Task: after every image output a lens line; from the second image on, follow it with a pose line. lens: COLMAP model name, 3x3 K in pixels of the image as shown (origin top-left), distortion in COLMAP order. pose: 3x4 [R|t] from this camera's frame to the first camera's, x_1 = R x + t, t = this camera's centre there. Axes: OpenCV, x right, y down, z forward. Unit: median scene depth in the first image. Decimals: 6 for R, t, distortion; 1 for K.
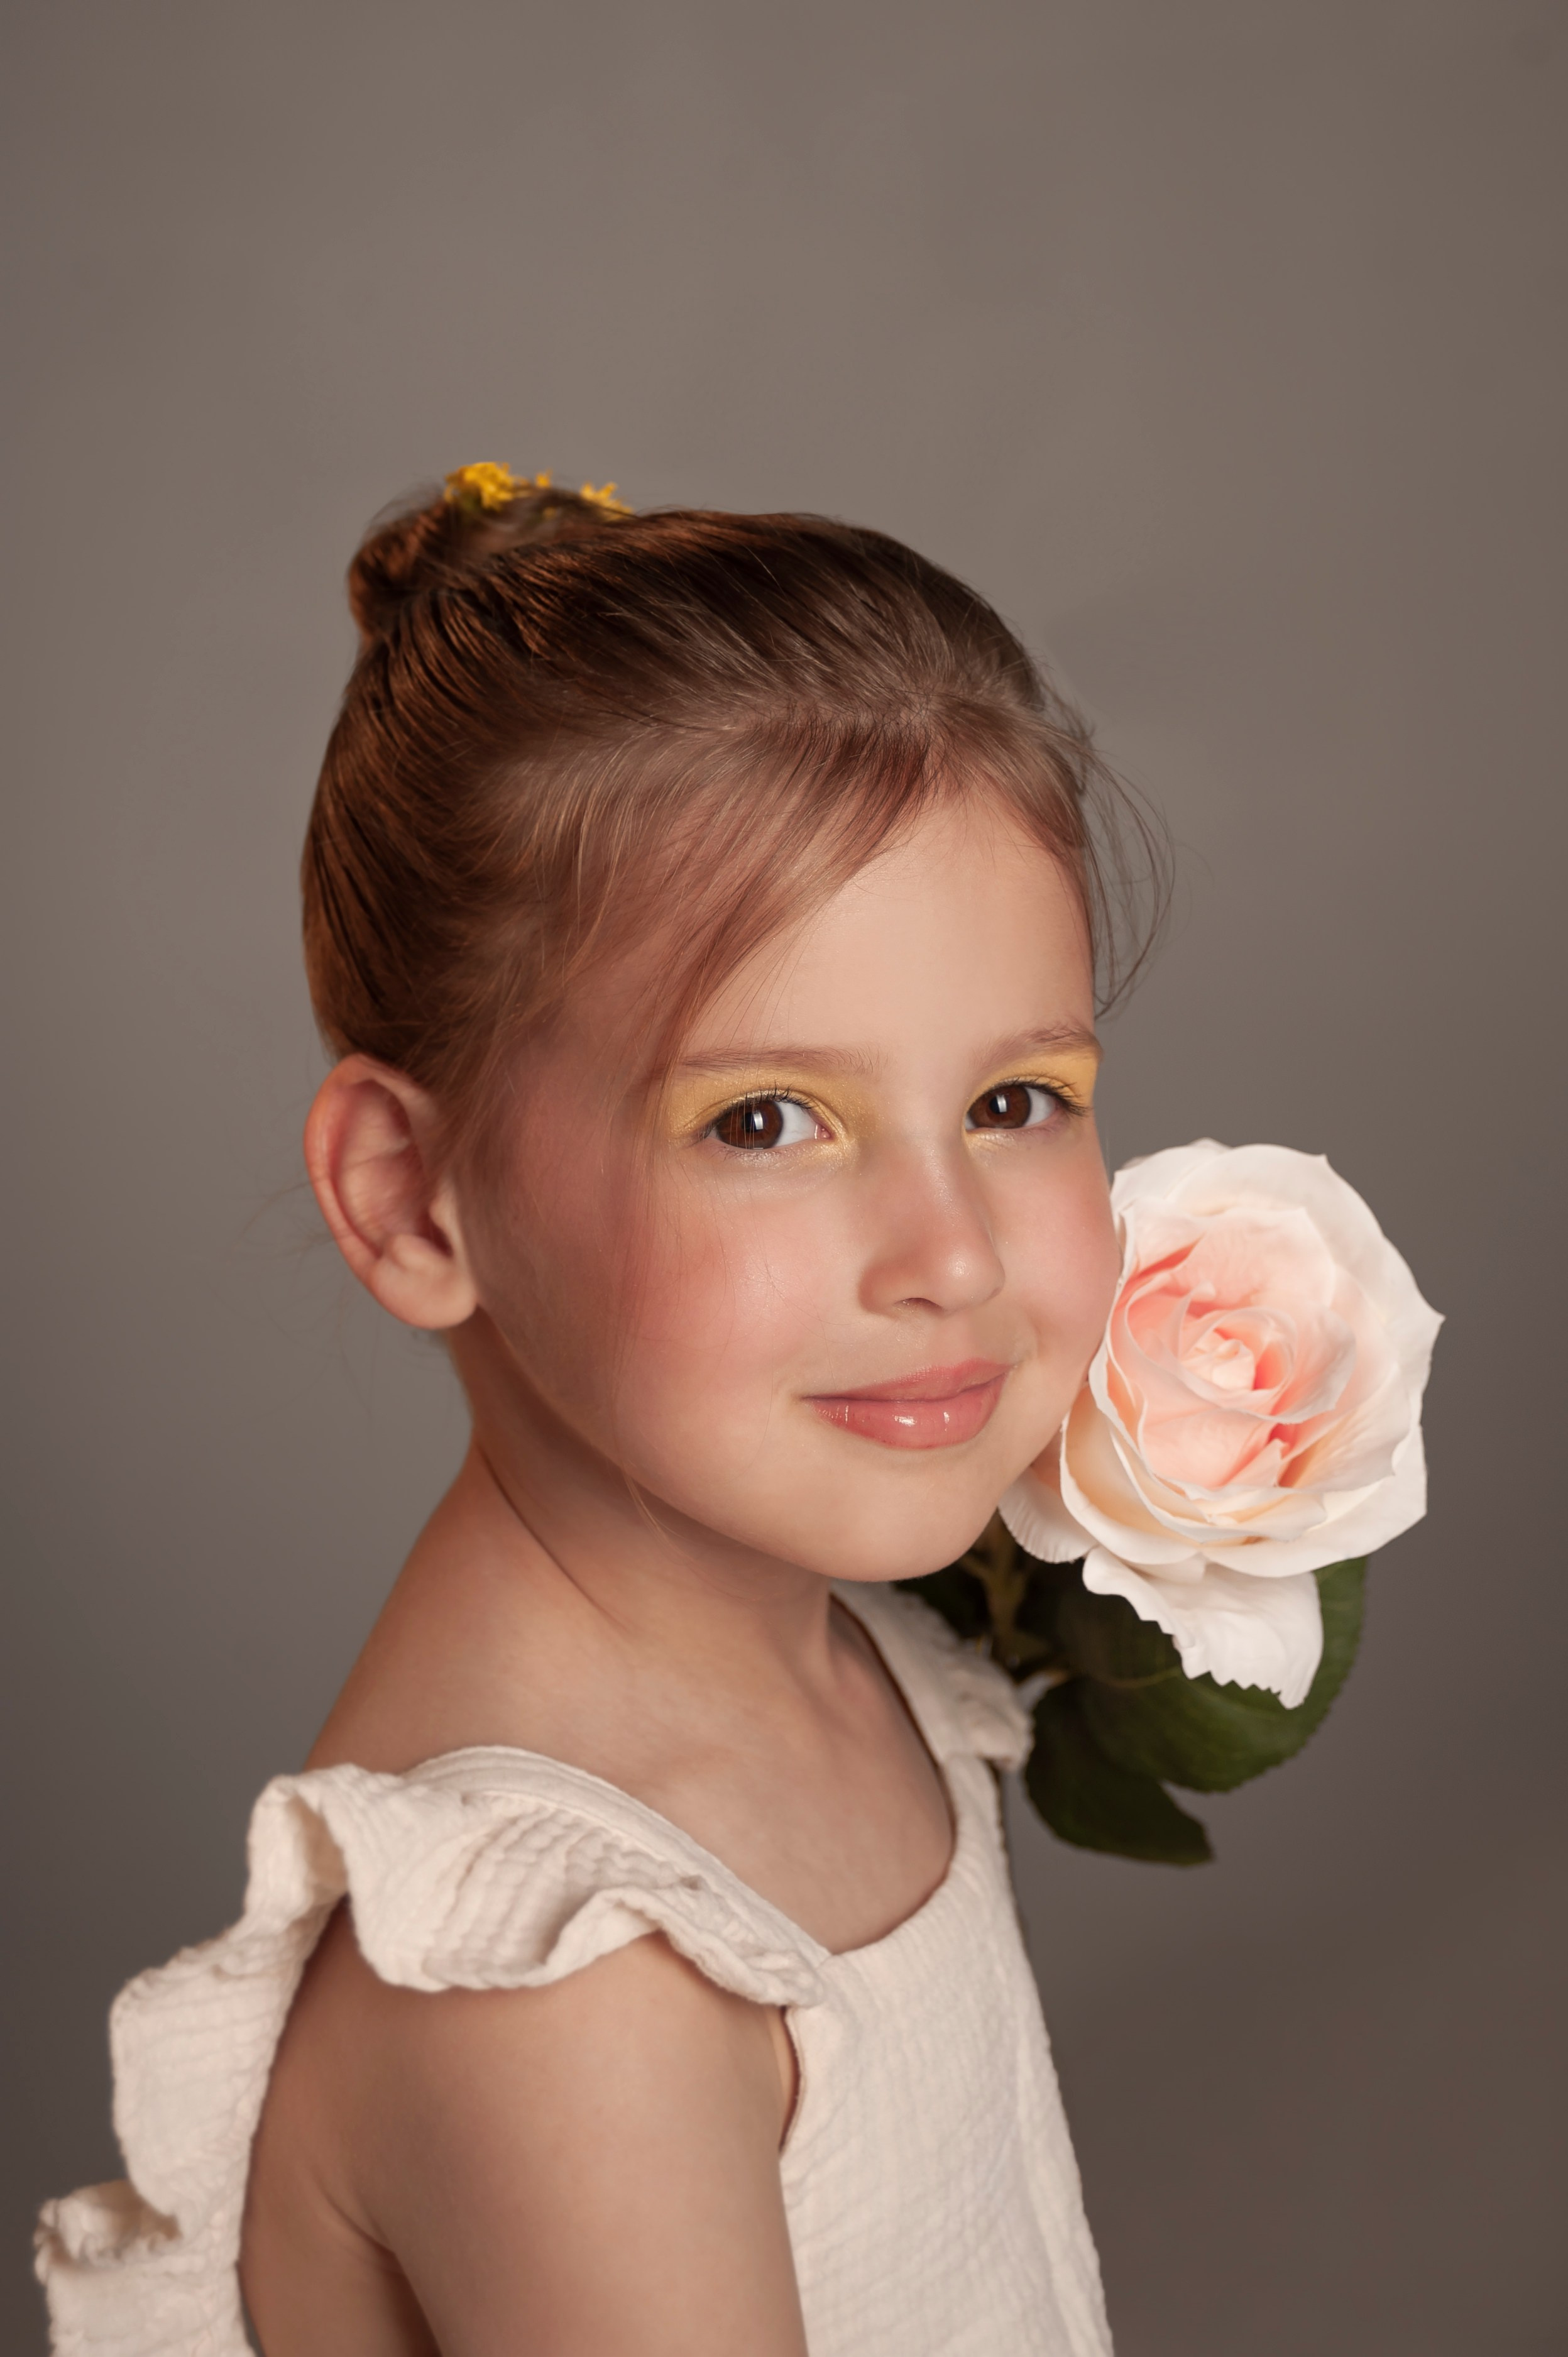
lens RADIAL K [[4816.6, 0, 784.0], [0, 4816.6, 1178.5], [0, 0, 1]] dist [-0.006100, -0.015548]
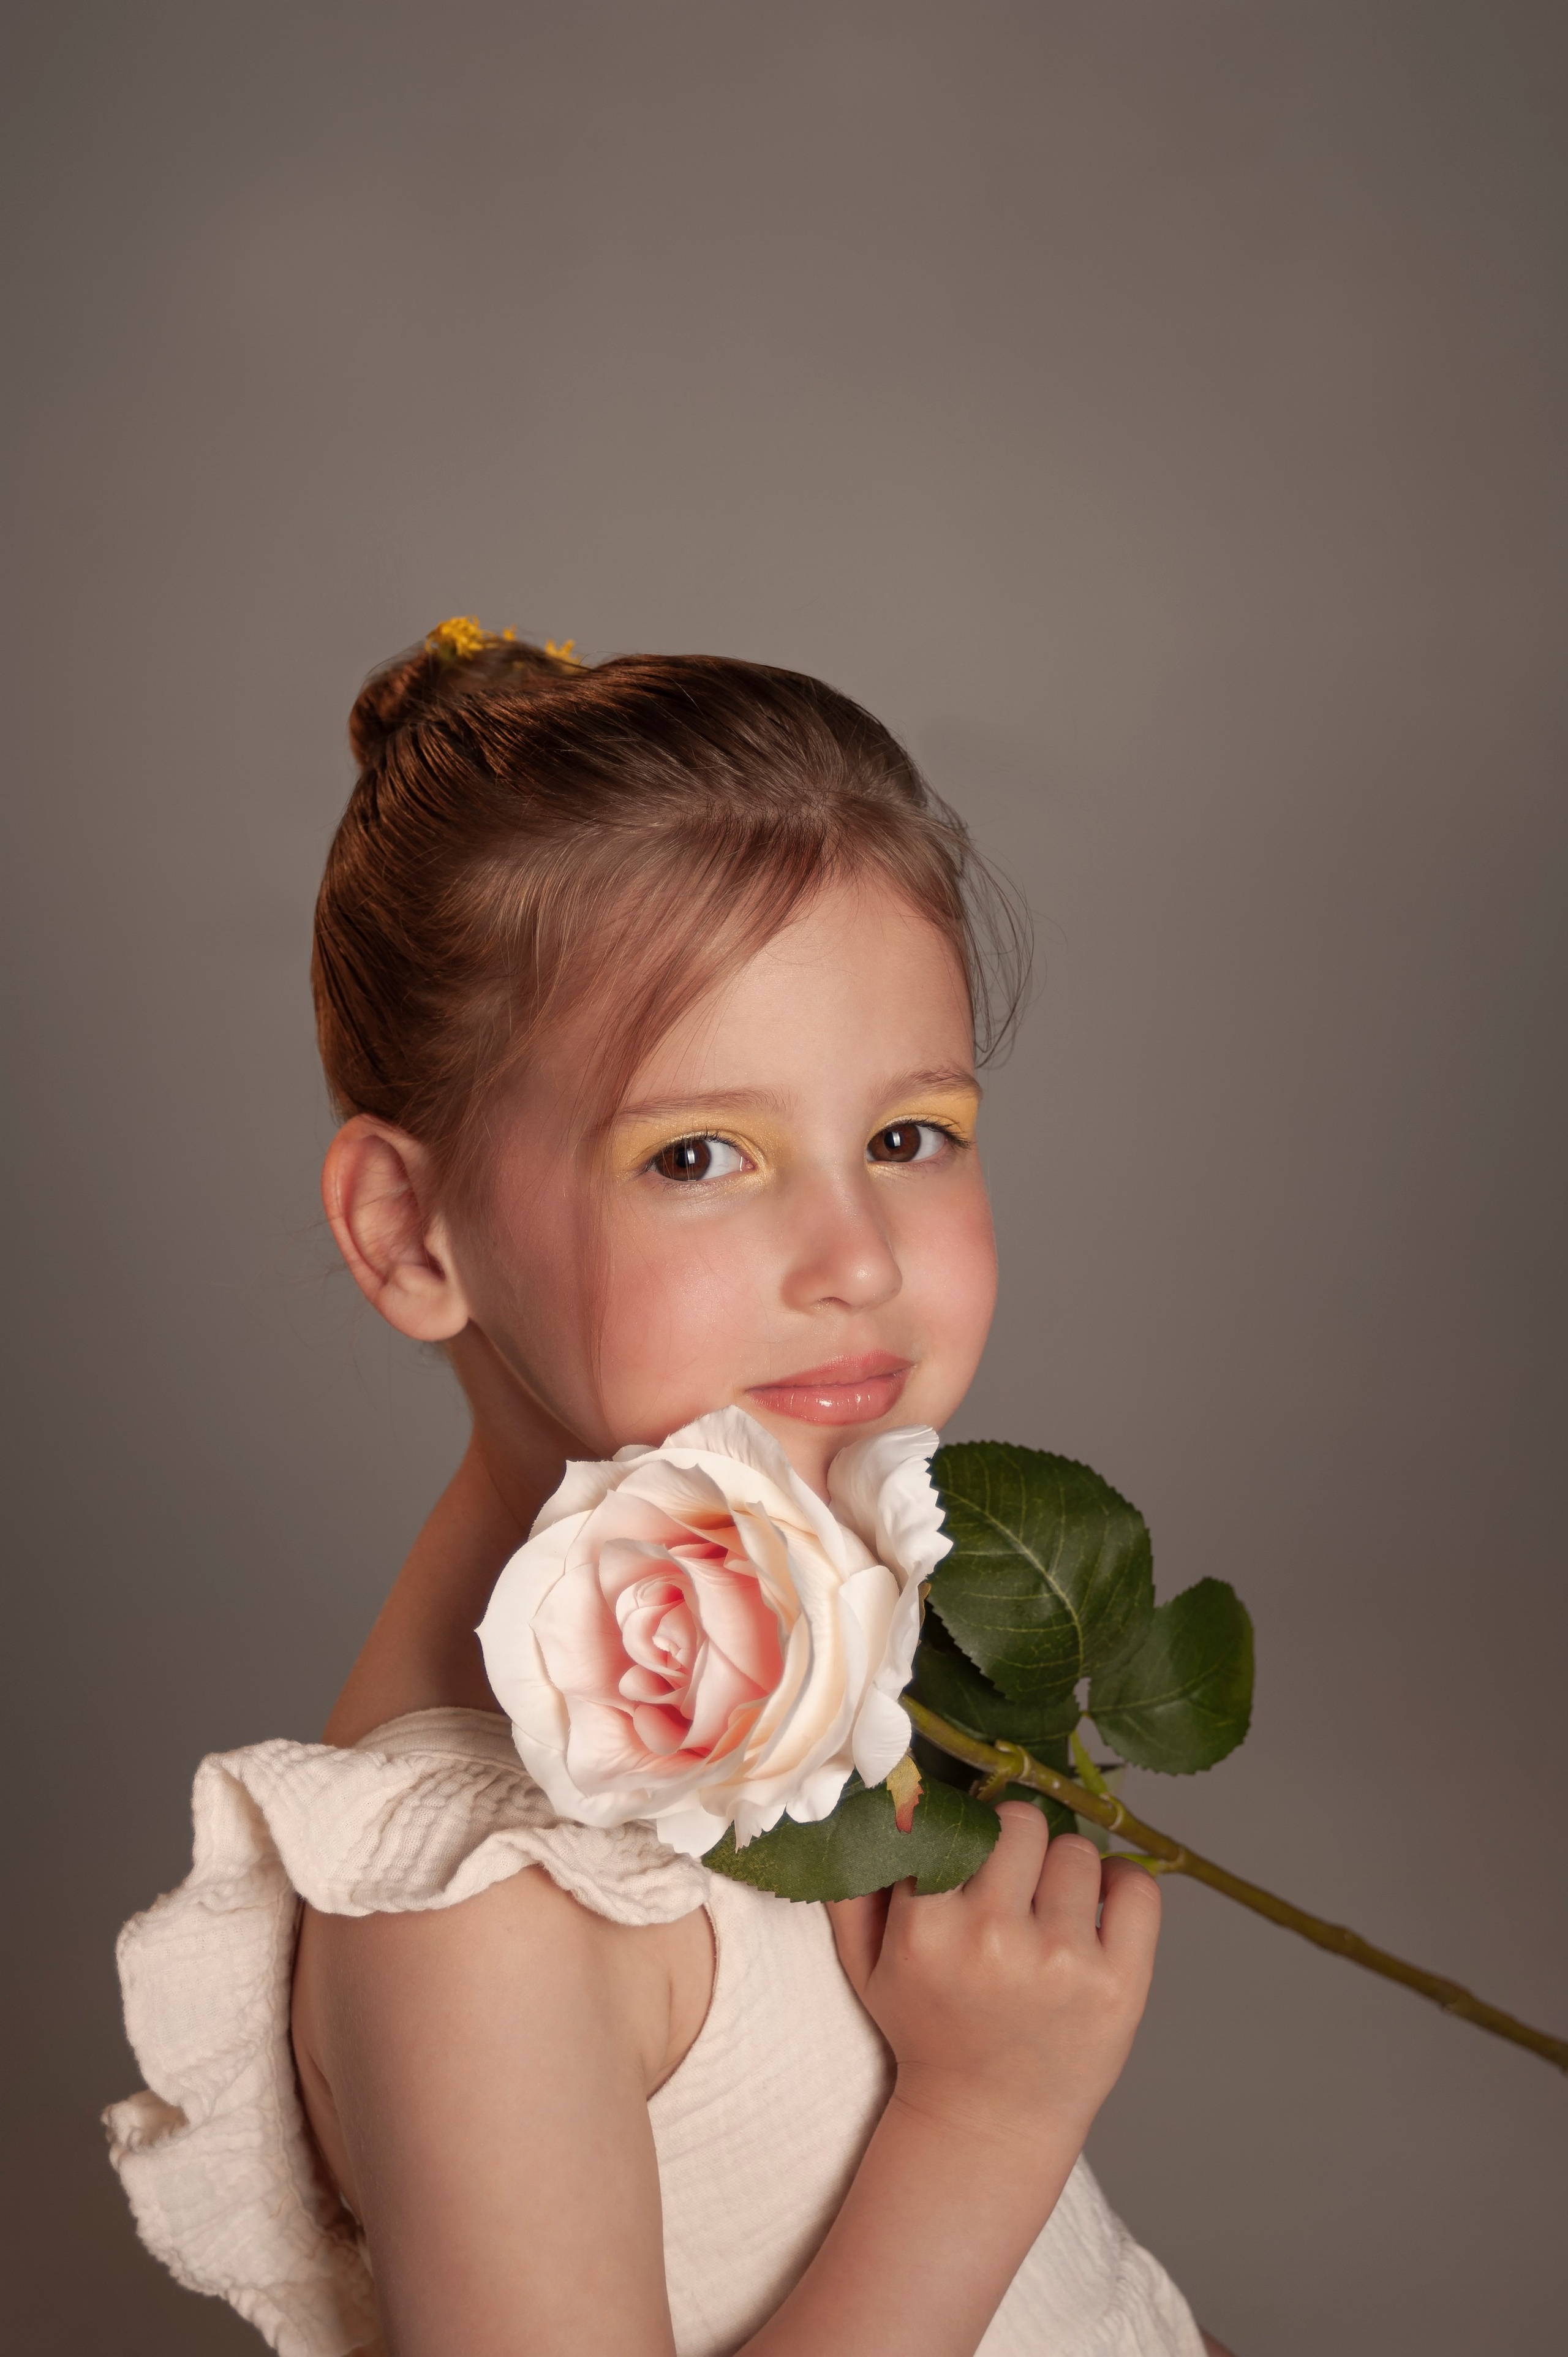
lens RADIAL K [[4816.1, 0, 784.0], [0, 4816.1, 1178.5], [0, 0, 1]] dist [-0.006100, -0.015548]
pose [[0.998782, -0.027646, 0.040862, -0.032039], [0.027152, 0.999552, 0.012580, -0.021135], [-0.041192, -0.011456, 0.999086, -0.191251]]
